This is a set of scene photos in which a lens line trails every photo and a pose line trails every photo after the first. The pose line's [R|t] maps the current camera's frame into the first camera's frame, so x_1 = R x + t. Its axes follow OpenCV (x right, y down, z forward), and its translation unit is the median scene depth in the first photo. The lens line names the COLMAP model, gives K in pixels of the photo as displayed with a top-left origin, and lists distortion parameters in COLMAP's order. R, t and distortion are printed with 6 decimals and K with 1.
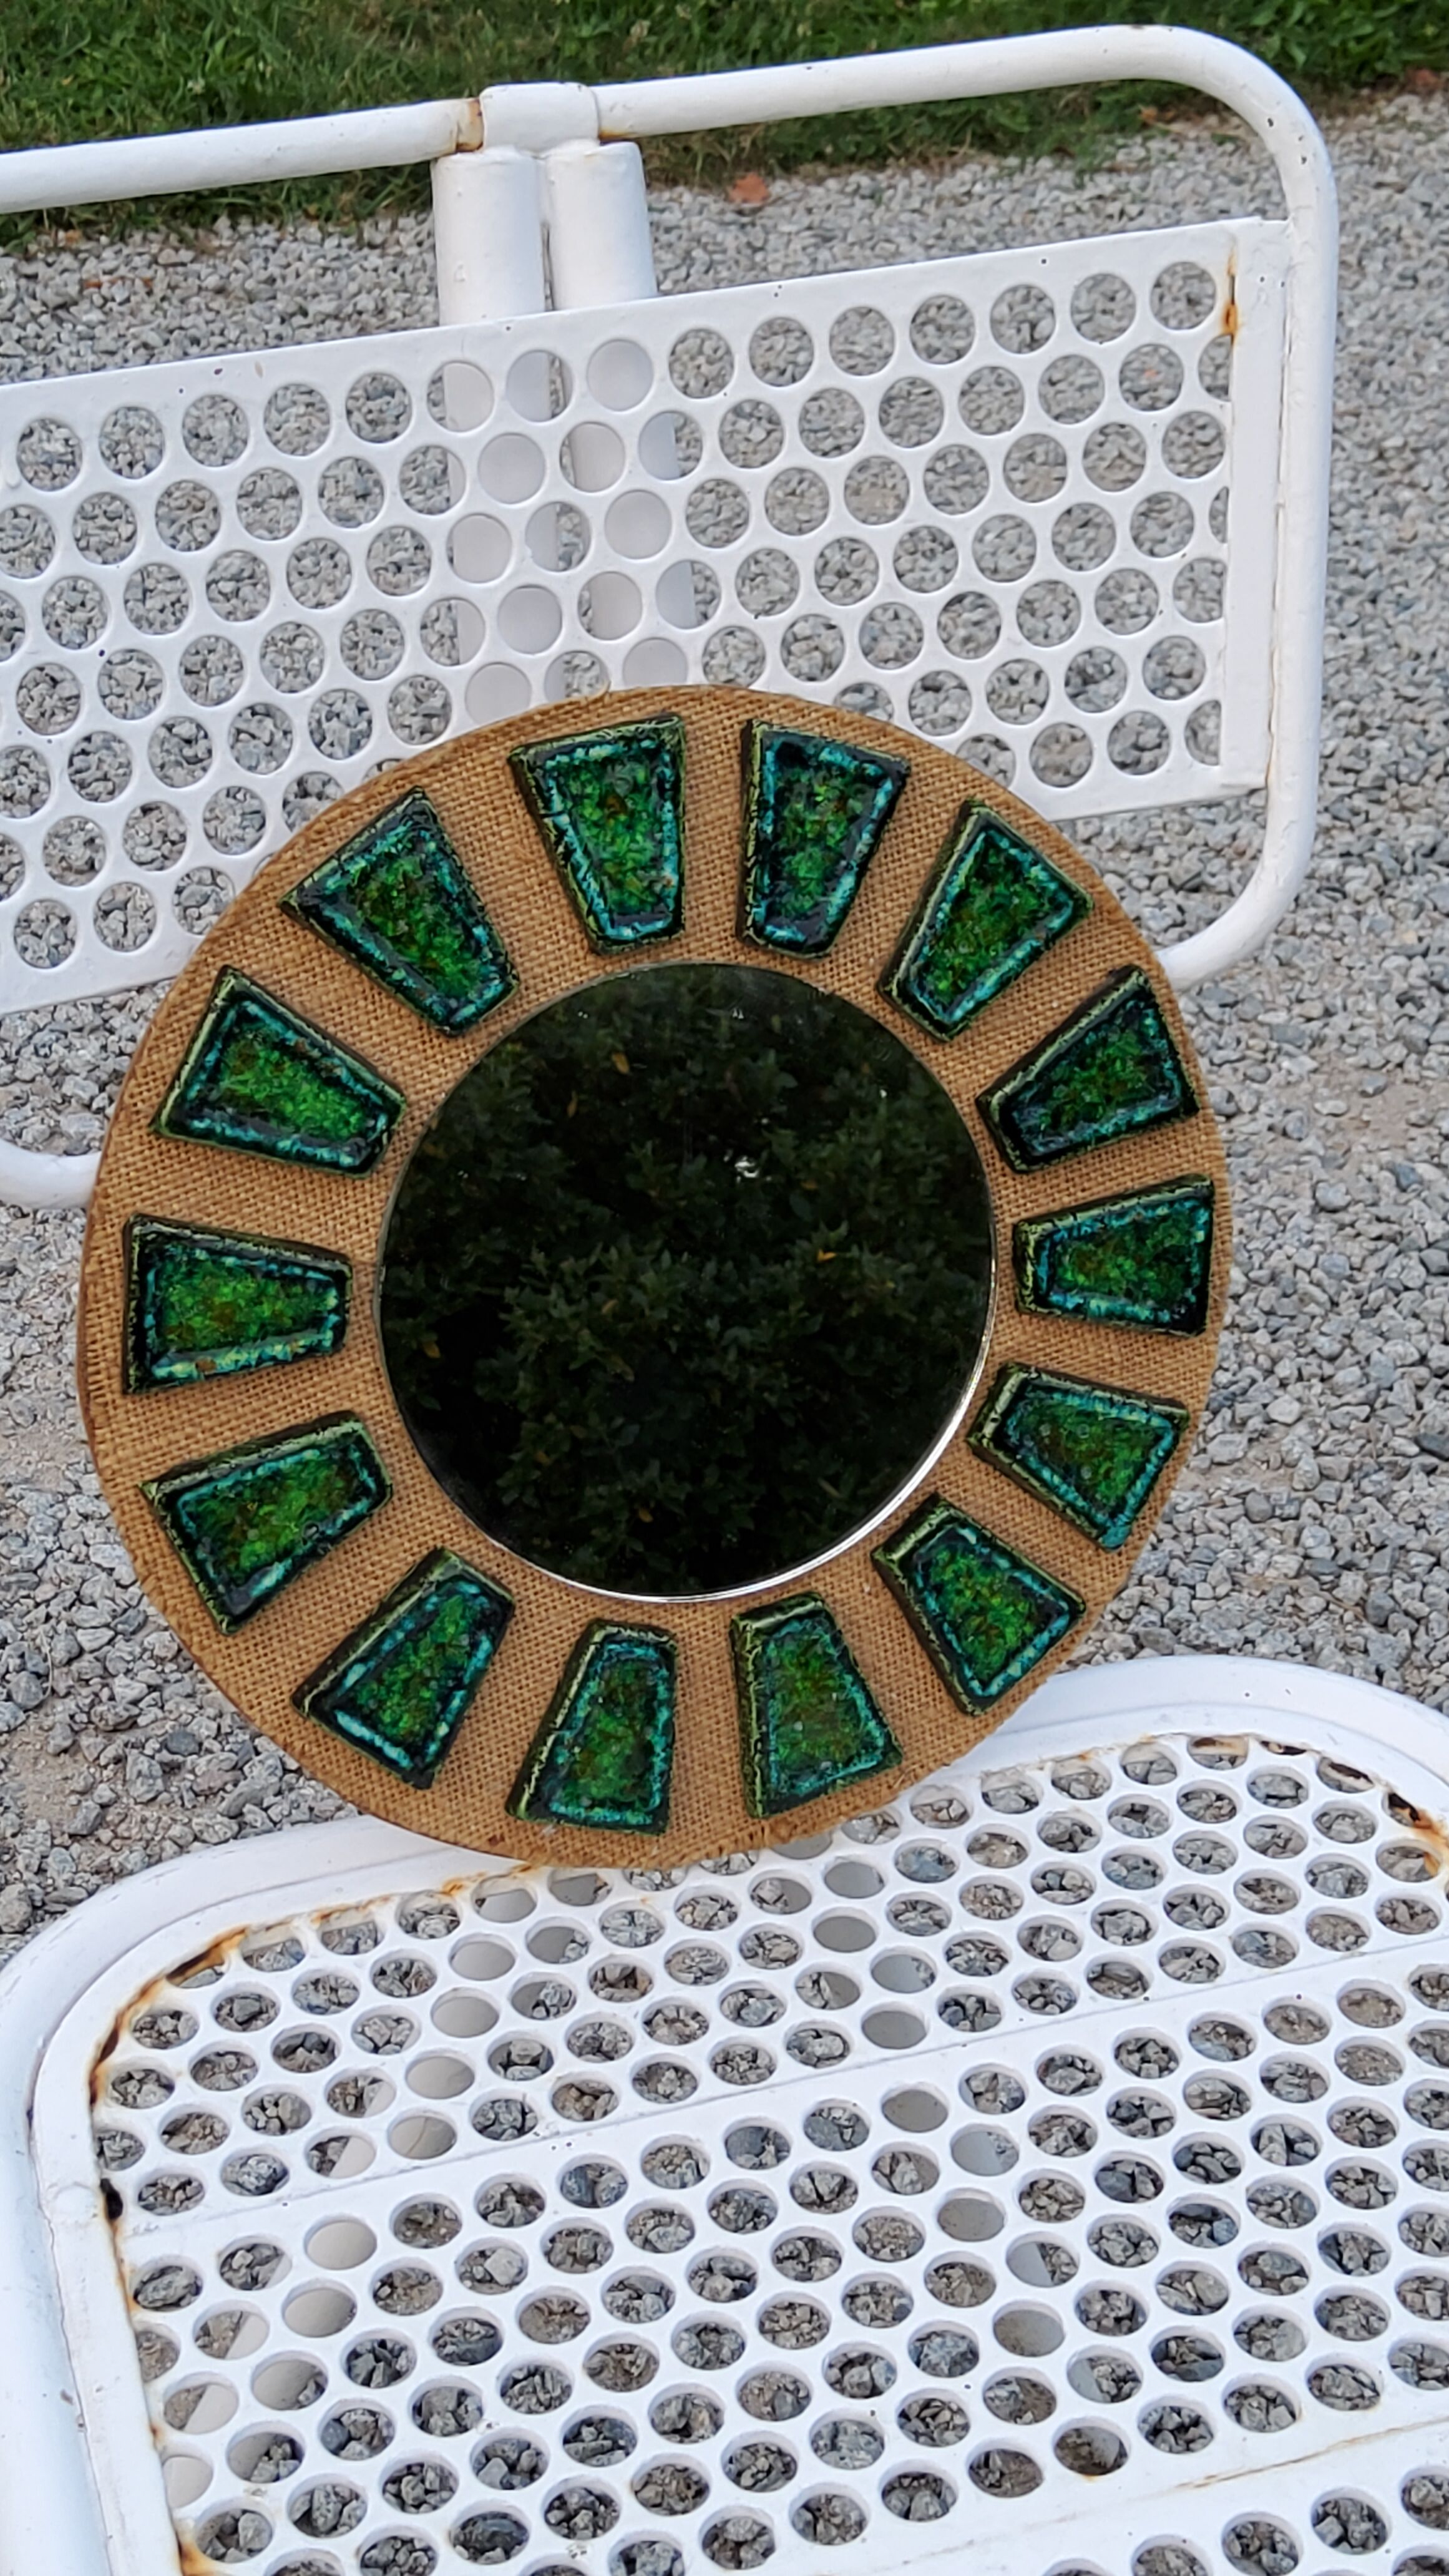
lens RADIAL K [[3888.8, 0, 749.2], [0, 3888.8, 1272.4], [0, 0, 1]] dist [0.118115, 0.000000]
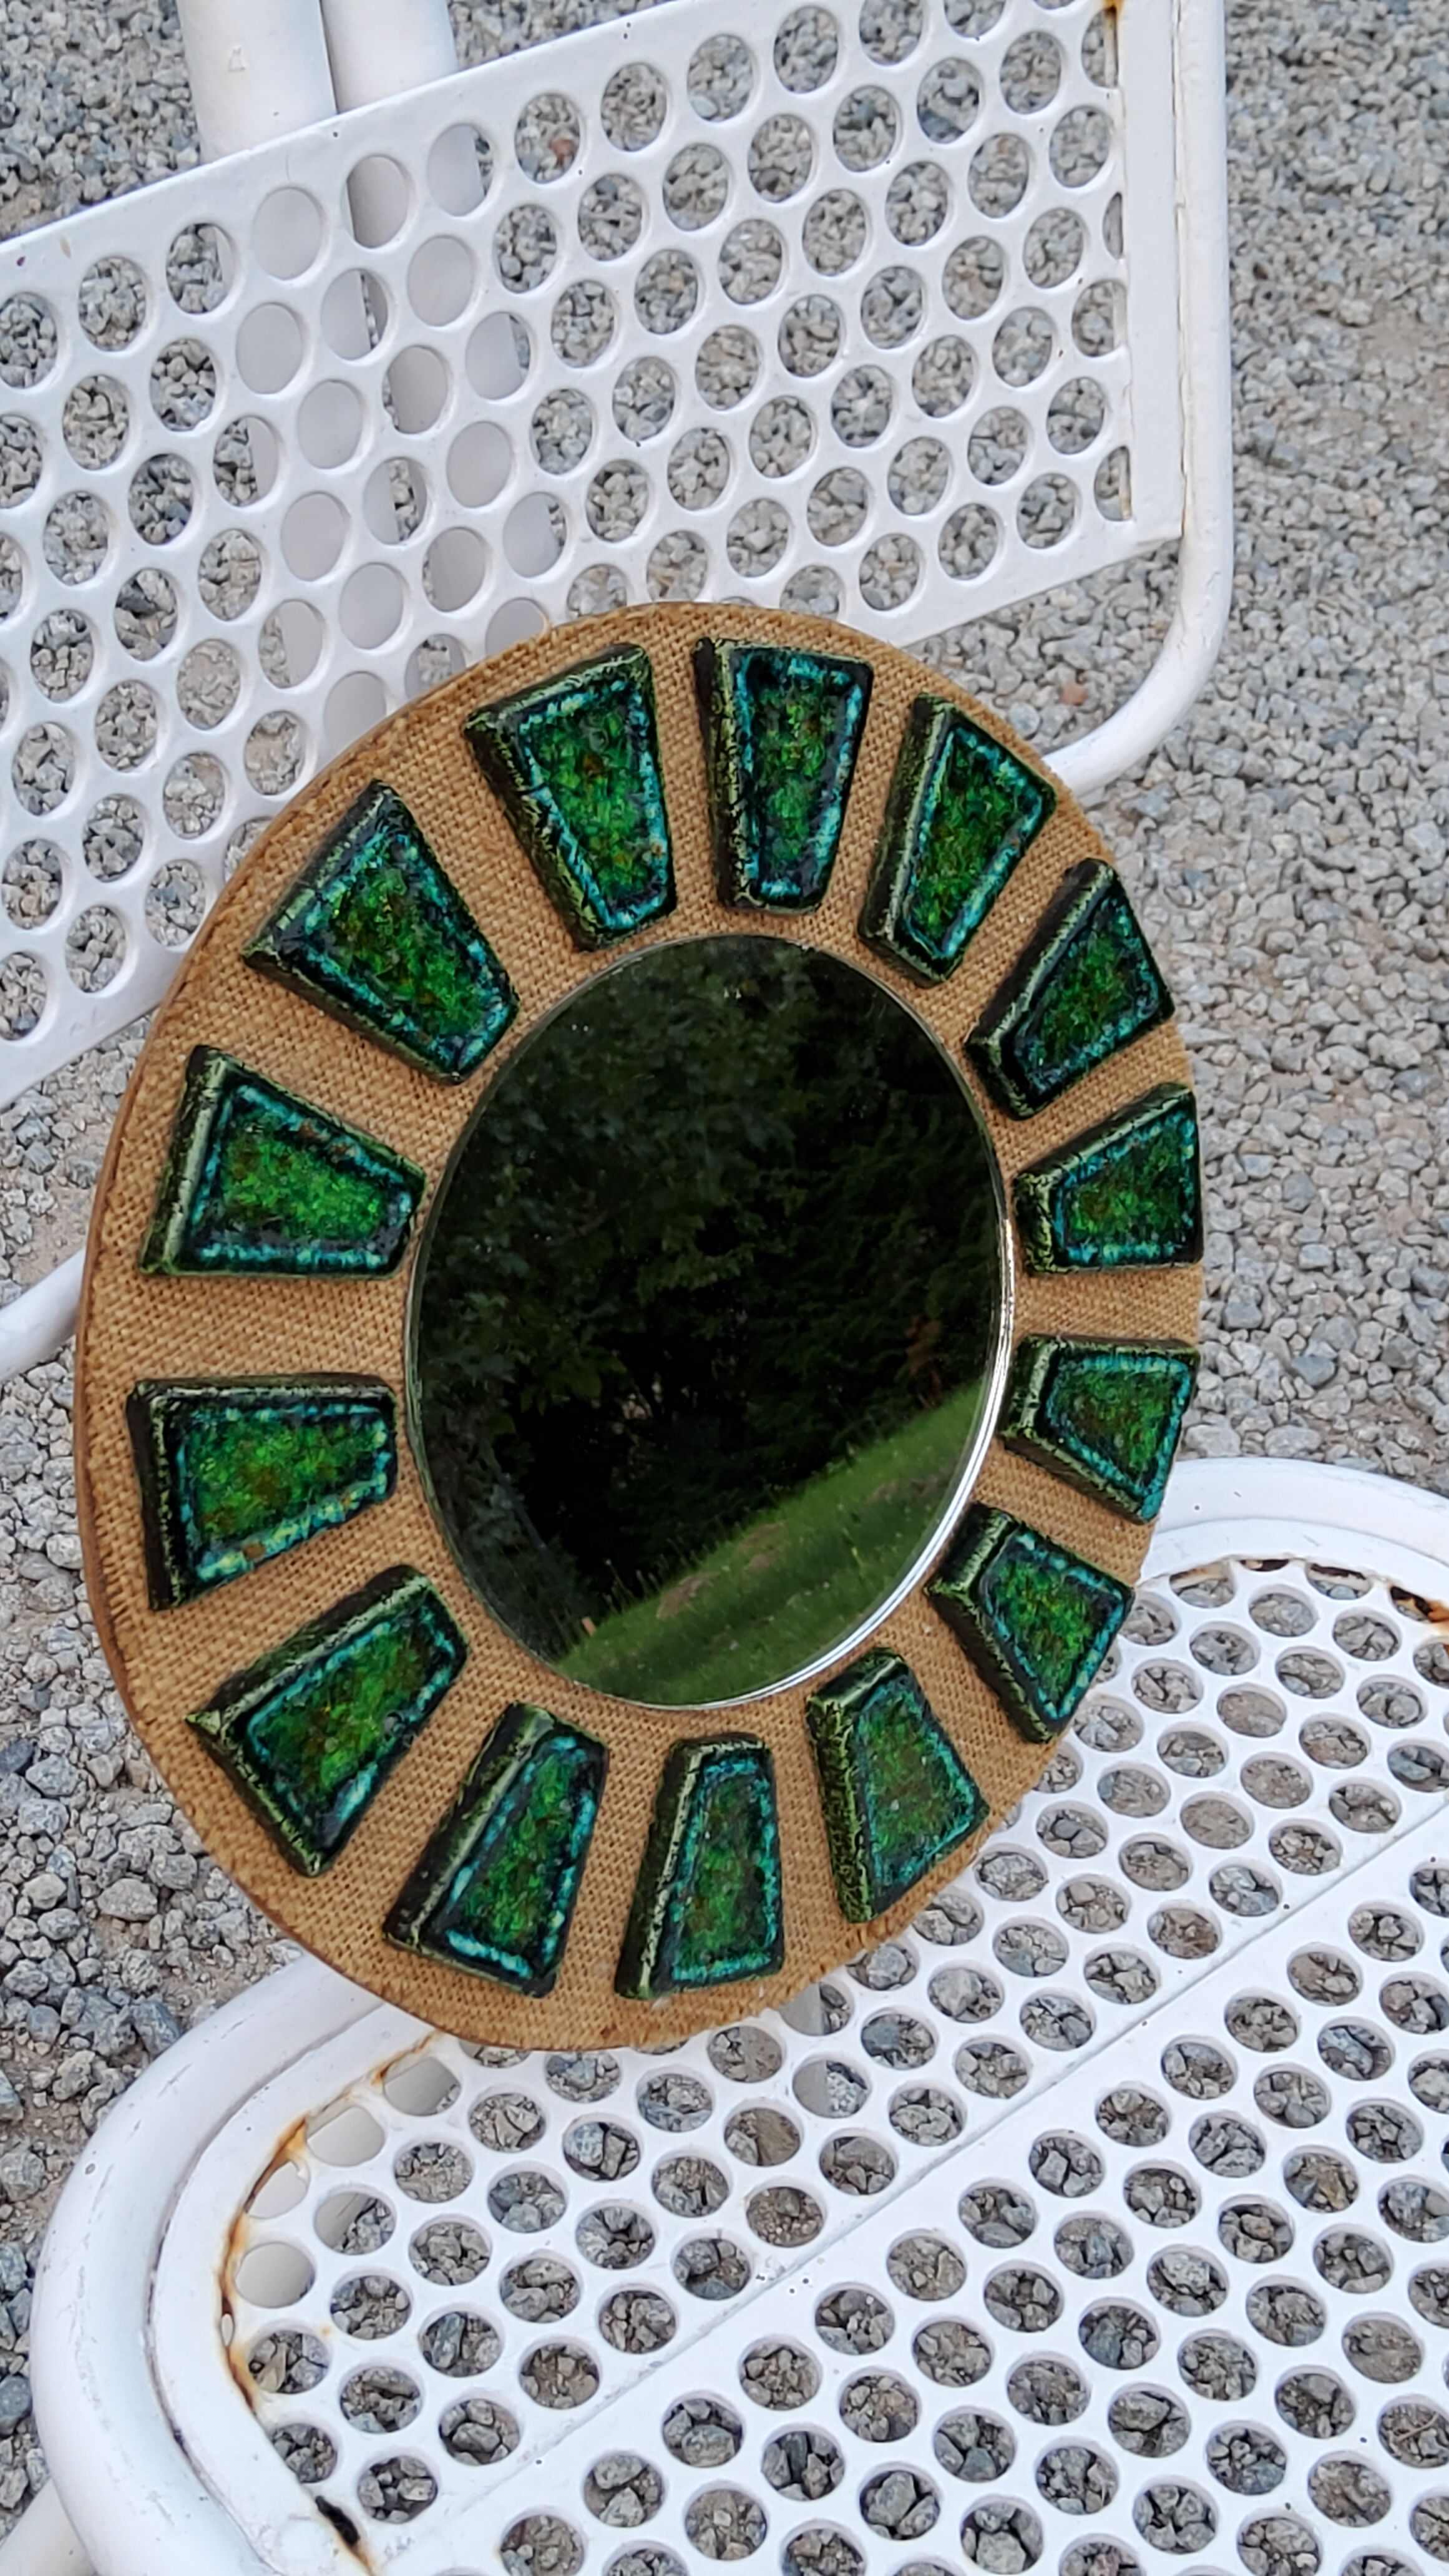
lens RADIAL K [[3888.8, 0, 763.4], [0, 3888.8, 1251.2], [0, 0, 1]] dist [0.118115, 0.000000]
pose [[0.919899, -0.195921, 0.339707, -0.288302], [0.184588, 0.980617, 0.065705, -0.065452], [-0.345995, 0.002264, 0.938234, 0.217657]]
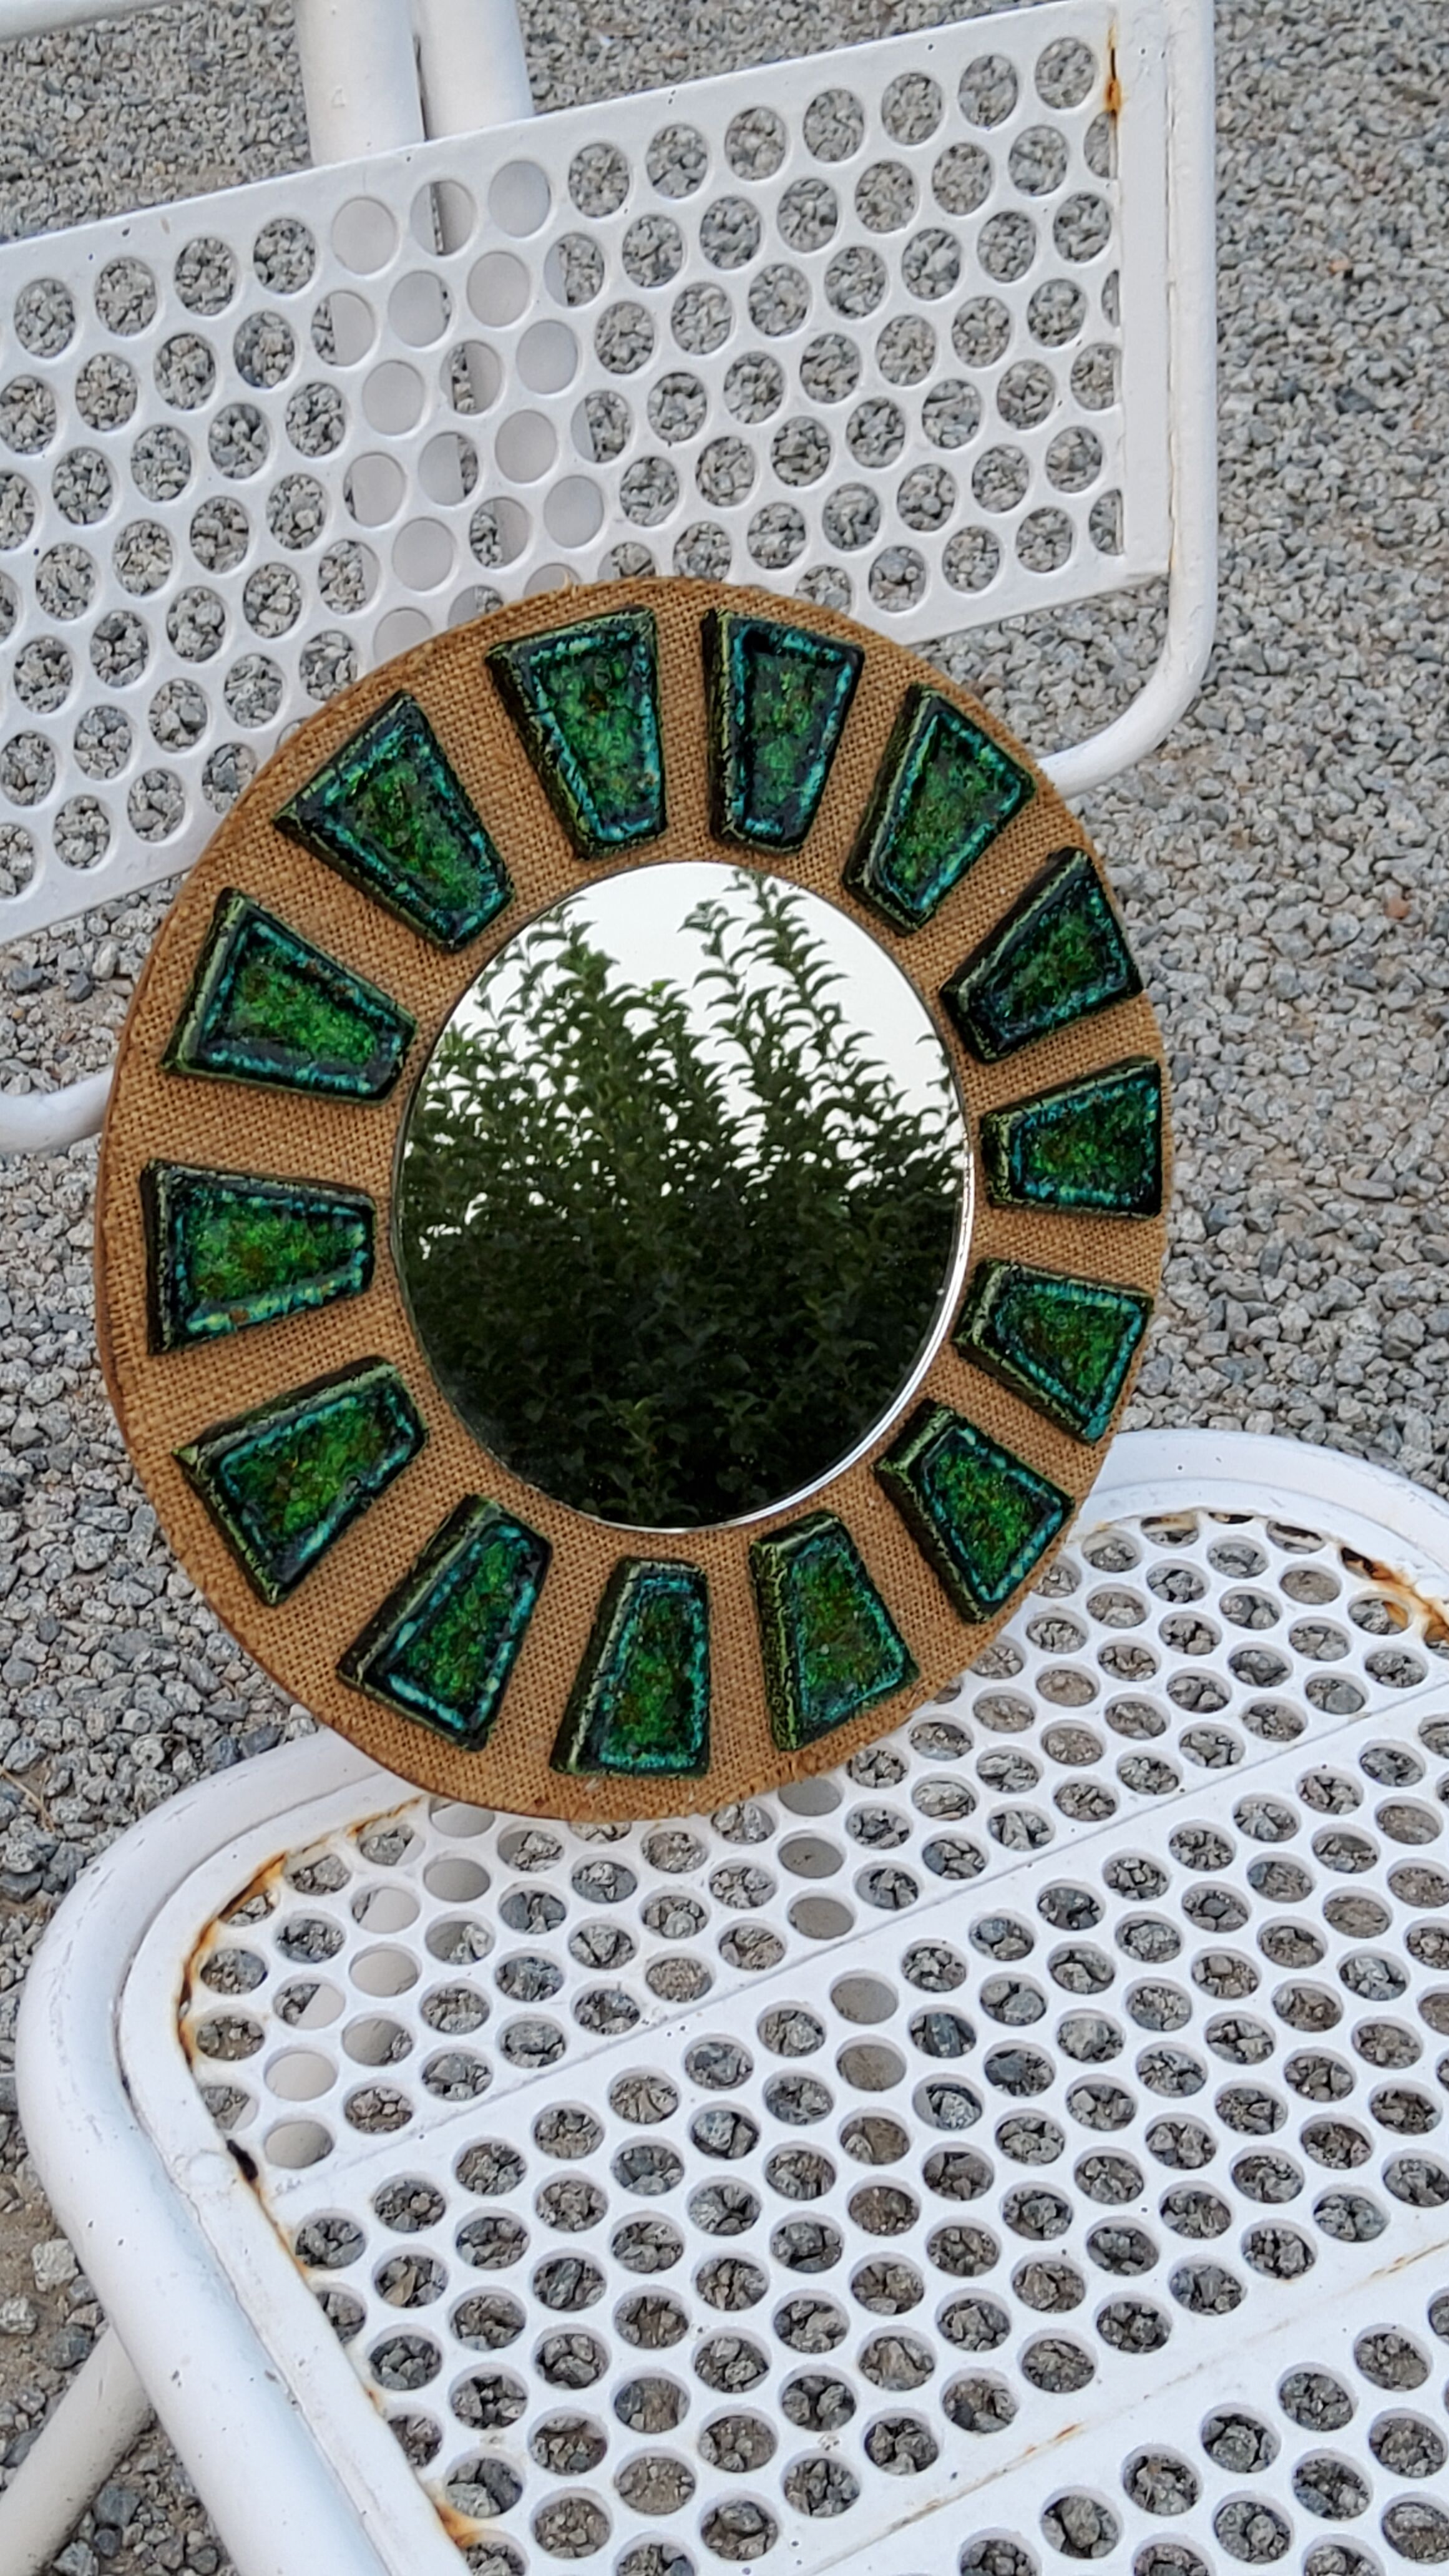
lens RADIAL K [[3888.8, 0, 760.4], [0, 3888.8, 1270.7], [0, 0, 1]] dist [0.118115, 0.000000]
pose [[0.971172, -0.094991, 0.218636, -0.212851], [0.104884, 0.993901, -0.034071, 0.055978], [-0.214066, 0.056020, 0.975211, 0.053412]]
